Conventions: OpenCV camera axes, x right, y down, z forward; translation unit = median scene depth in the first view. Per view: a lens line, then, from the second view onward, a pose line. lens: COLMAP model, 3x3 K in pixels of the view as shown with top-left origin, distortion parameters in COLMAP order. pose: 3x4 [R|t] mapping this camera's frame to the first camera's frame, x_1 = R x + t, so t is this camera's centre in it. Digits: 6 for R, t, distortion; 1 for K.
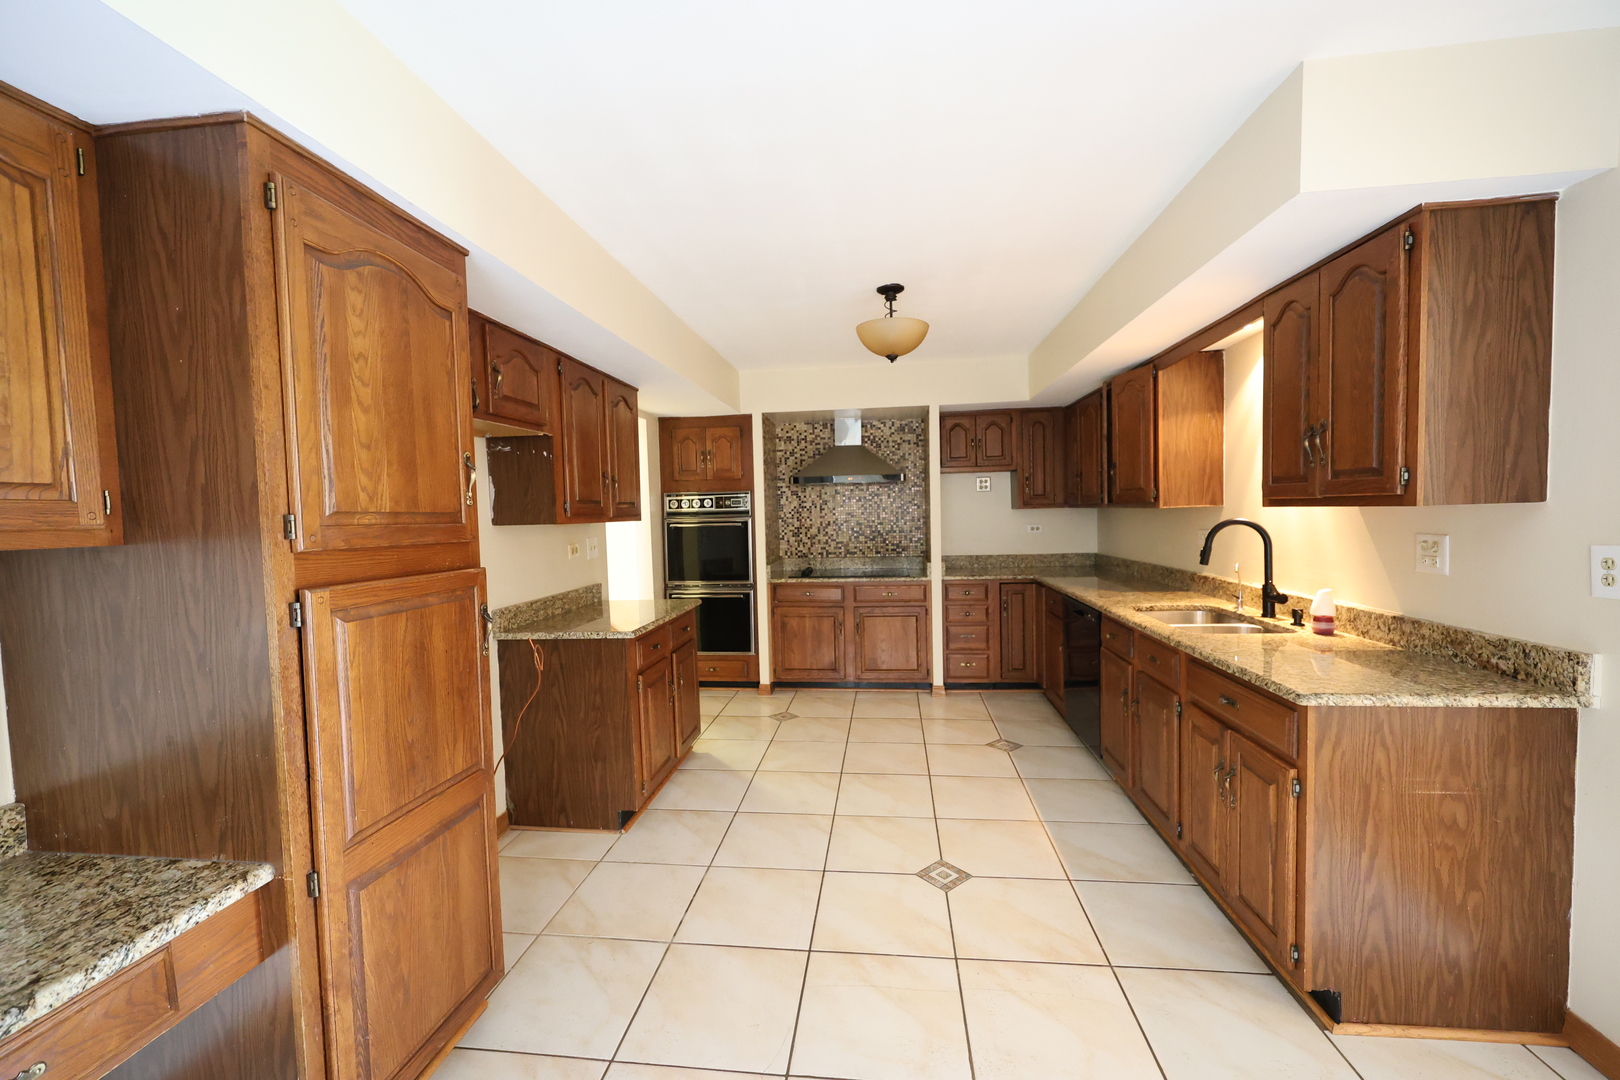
lens RADIAL K [[655.1, 0, 803.5], [0, 655.1, 540.6], [0, 0, 1]] dist [-0.003442, 0.000407]
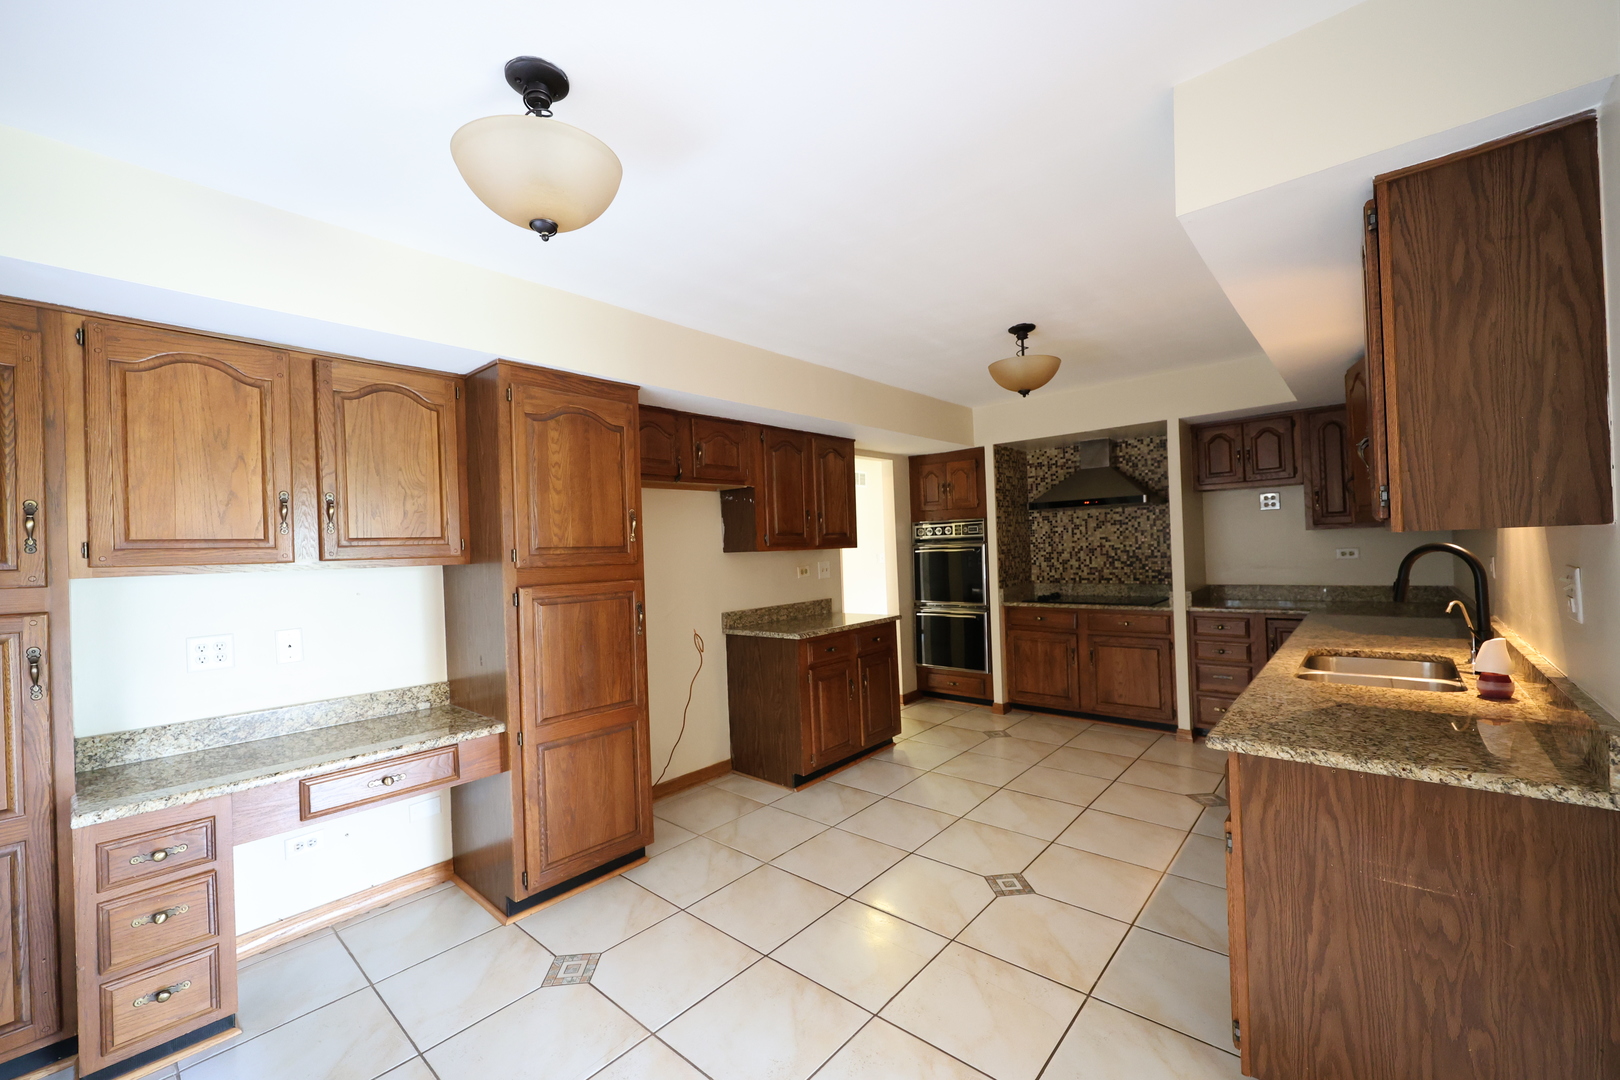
lens RADIAL K [[655.1, 0, 803.5], [0, 655.1, 540.6], [0, 0, 1]] dist [-0.003442, 0.000407]
pose [[0.820750, -0.010236, -0.571196, 0.484317], [-0.009545, 0.999454, -0.031625, -0.005473], [0.571208, 0.031408, 0.820204, -0.063141]]
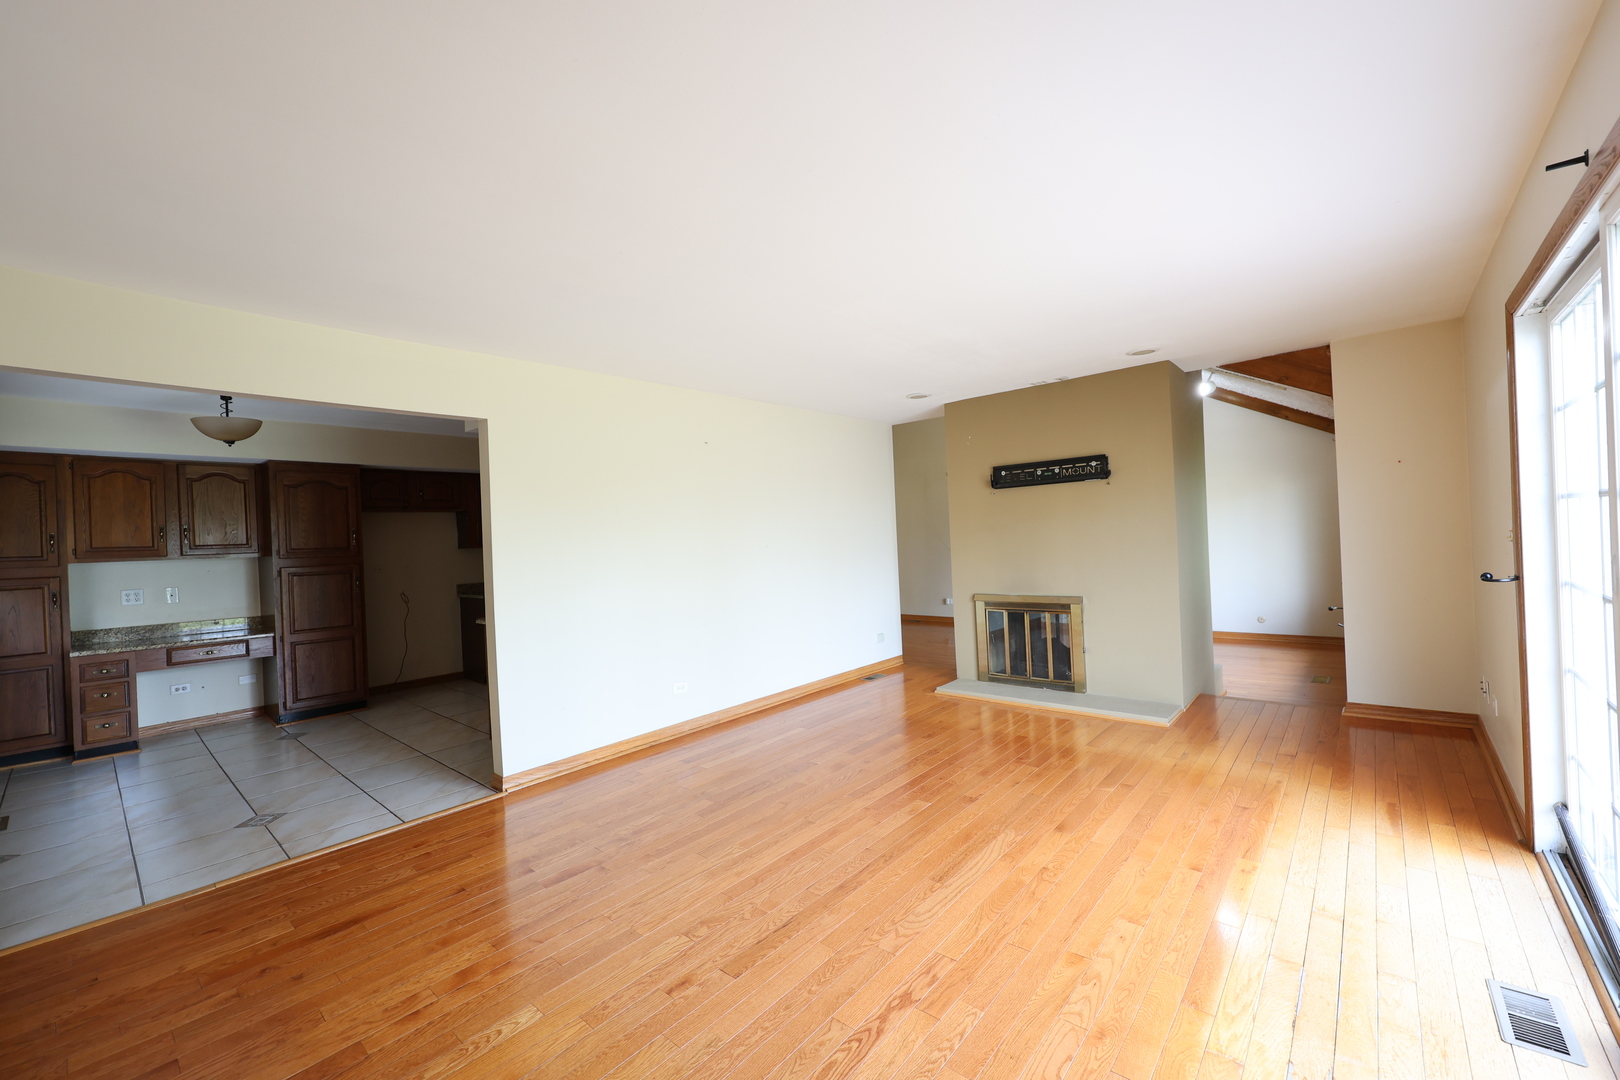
lens RADIAL K [[651.5, 0, 808.1], [0, 651.5, 536.0], [0, 0, 1]] dist [-0.007395, 0.000506]
pose [[0.826649, -0.008219, -0.562658, 1.960904], [-0.005733, 0.999718, -0.023027, -0.023249], [0.562689, 0.022261, 0.826369, -0.241577]]
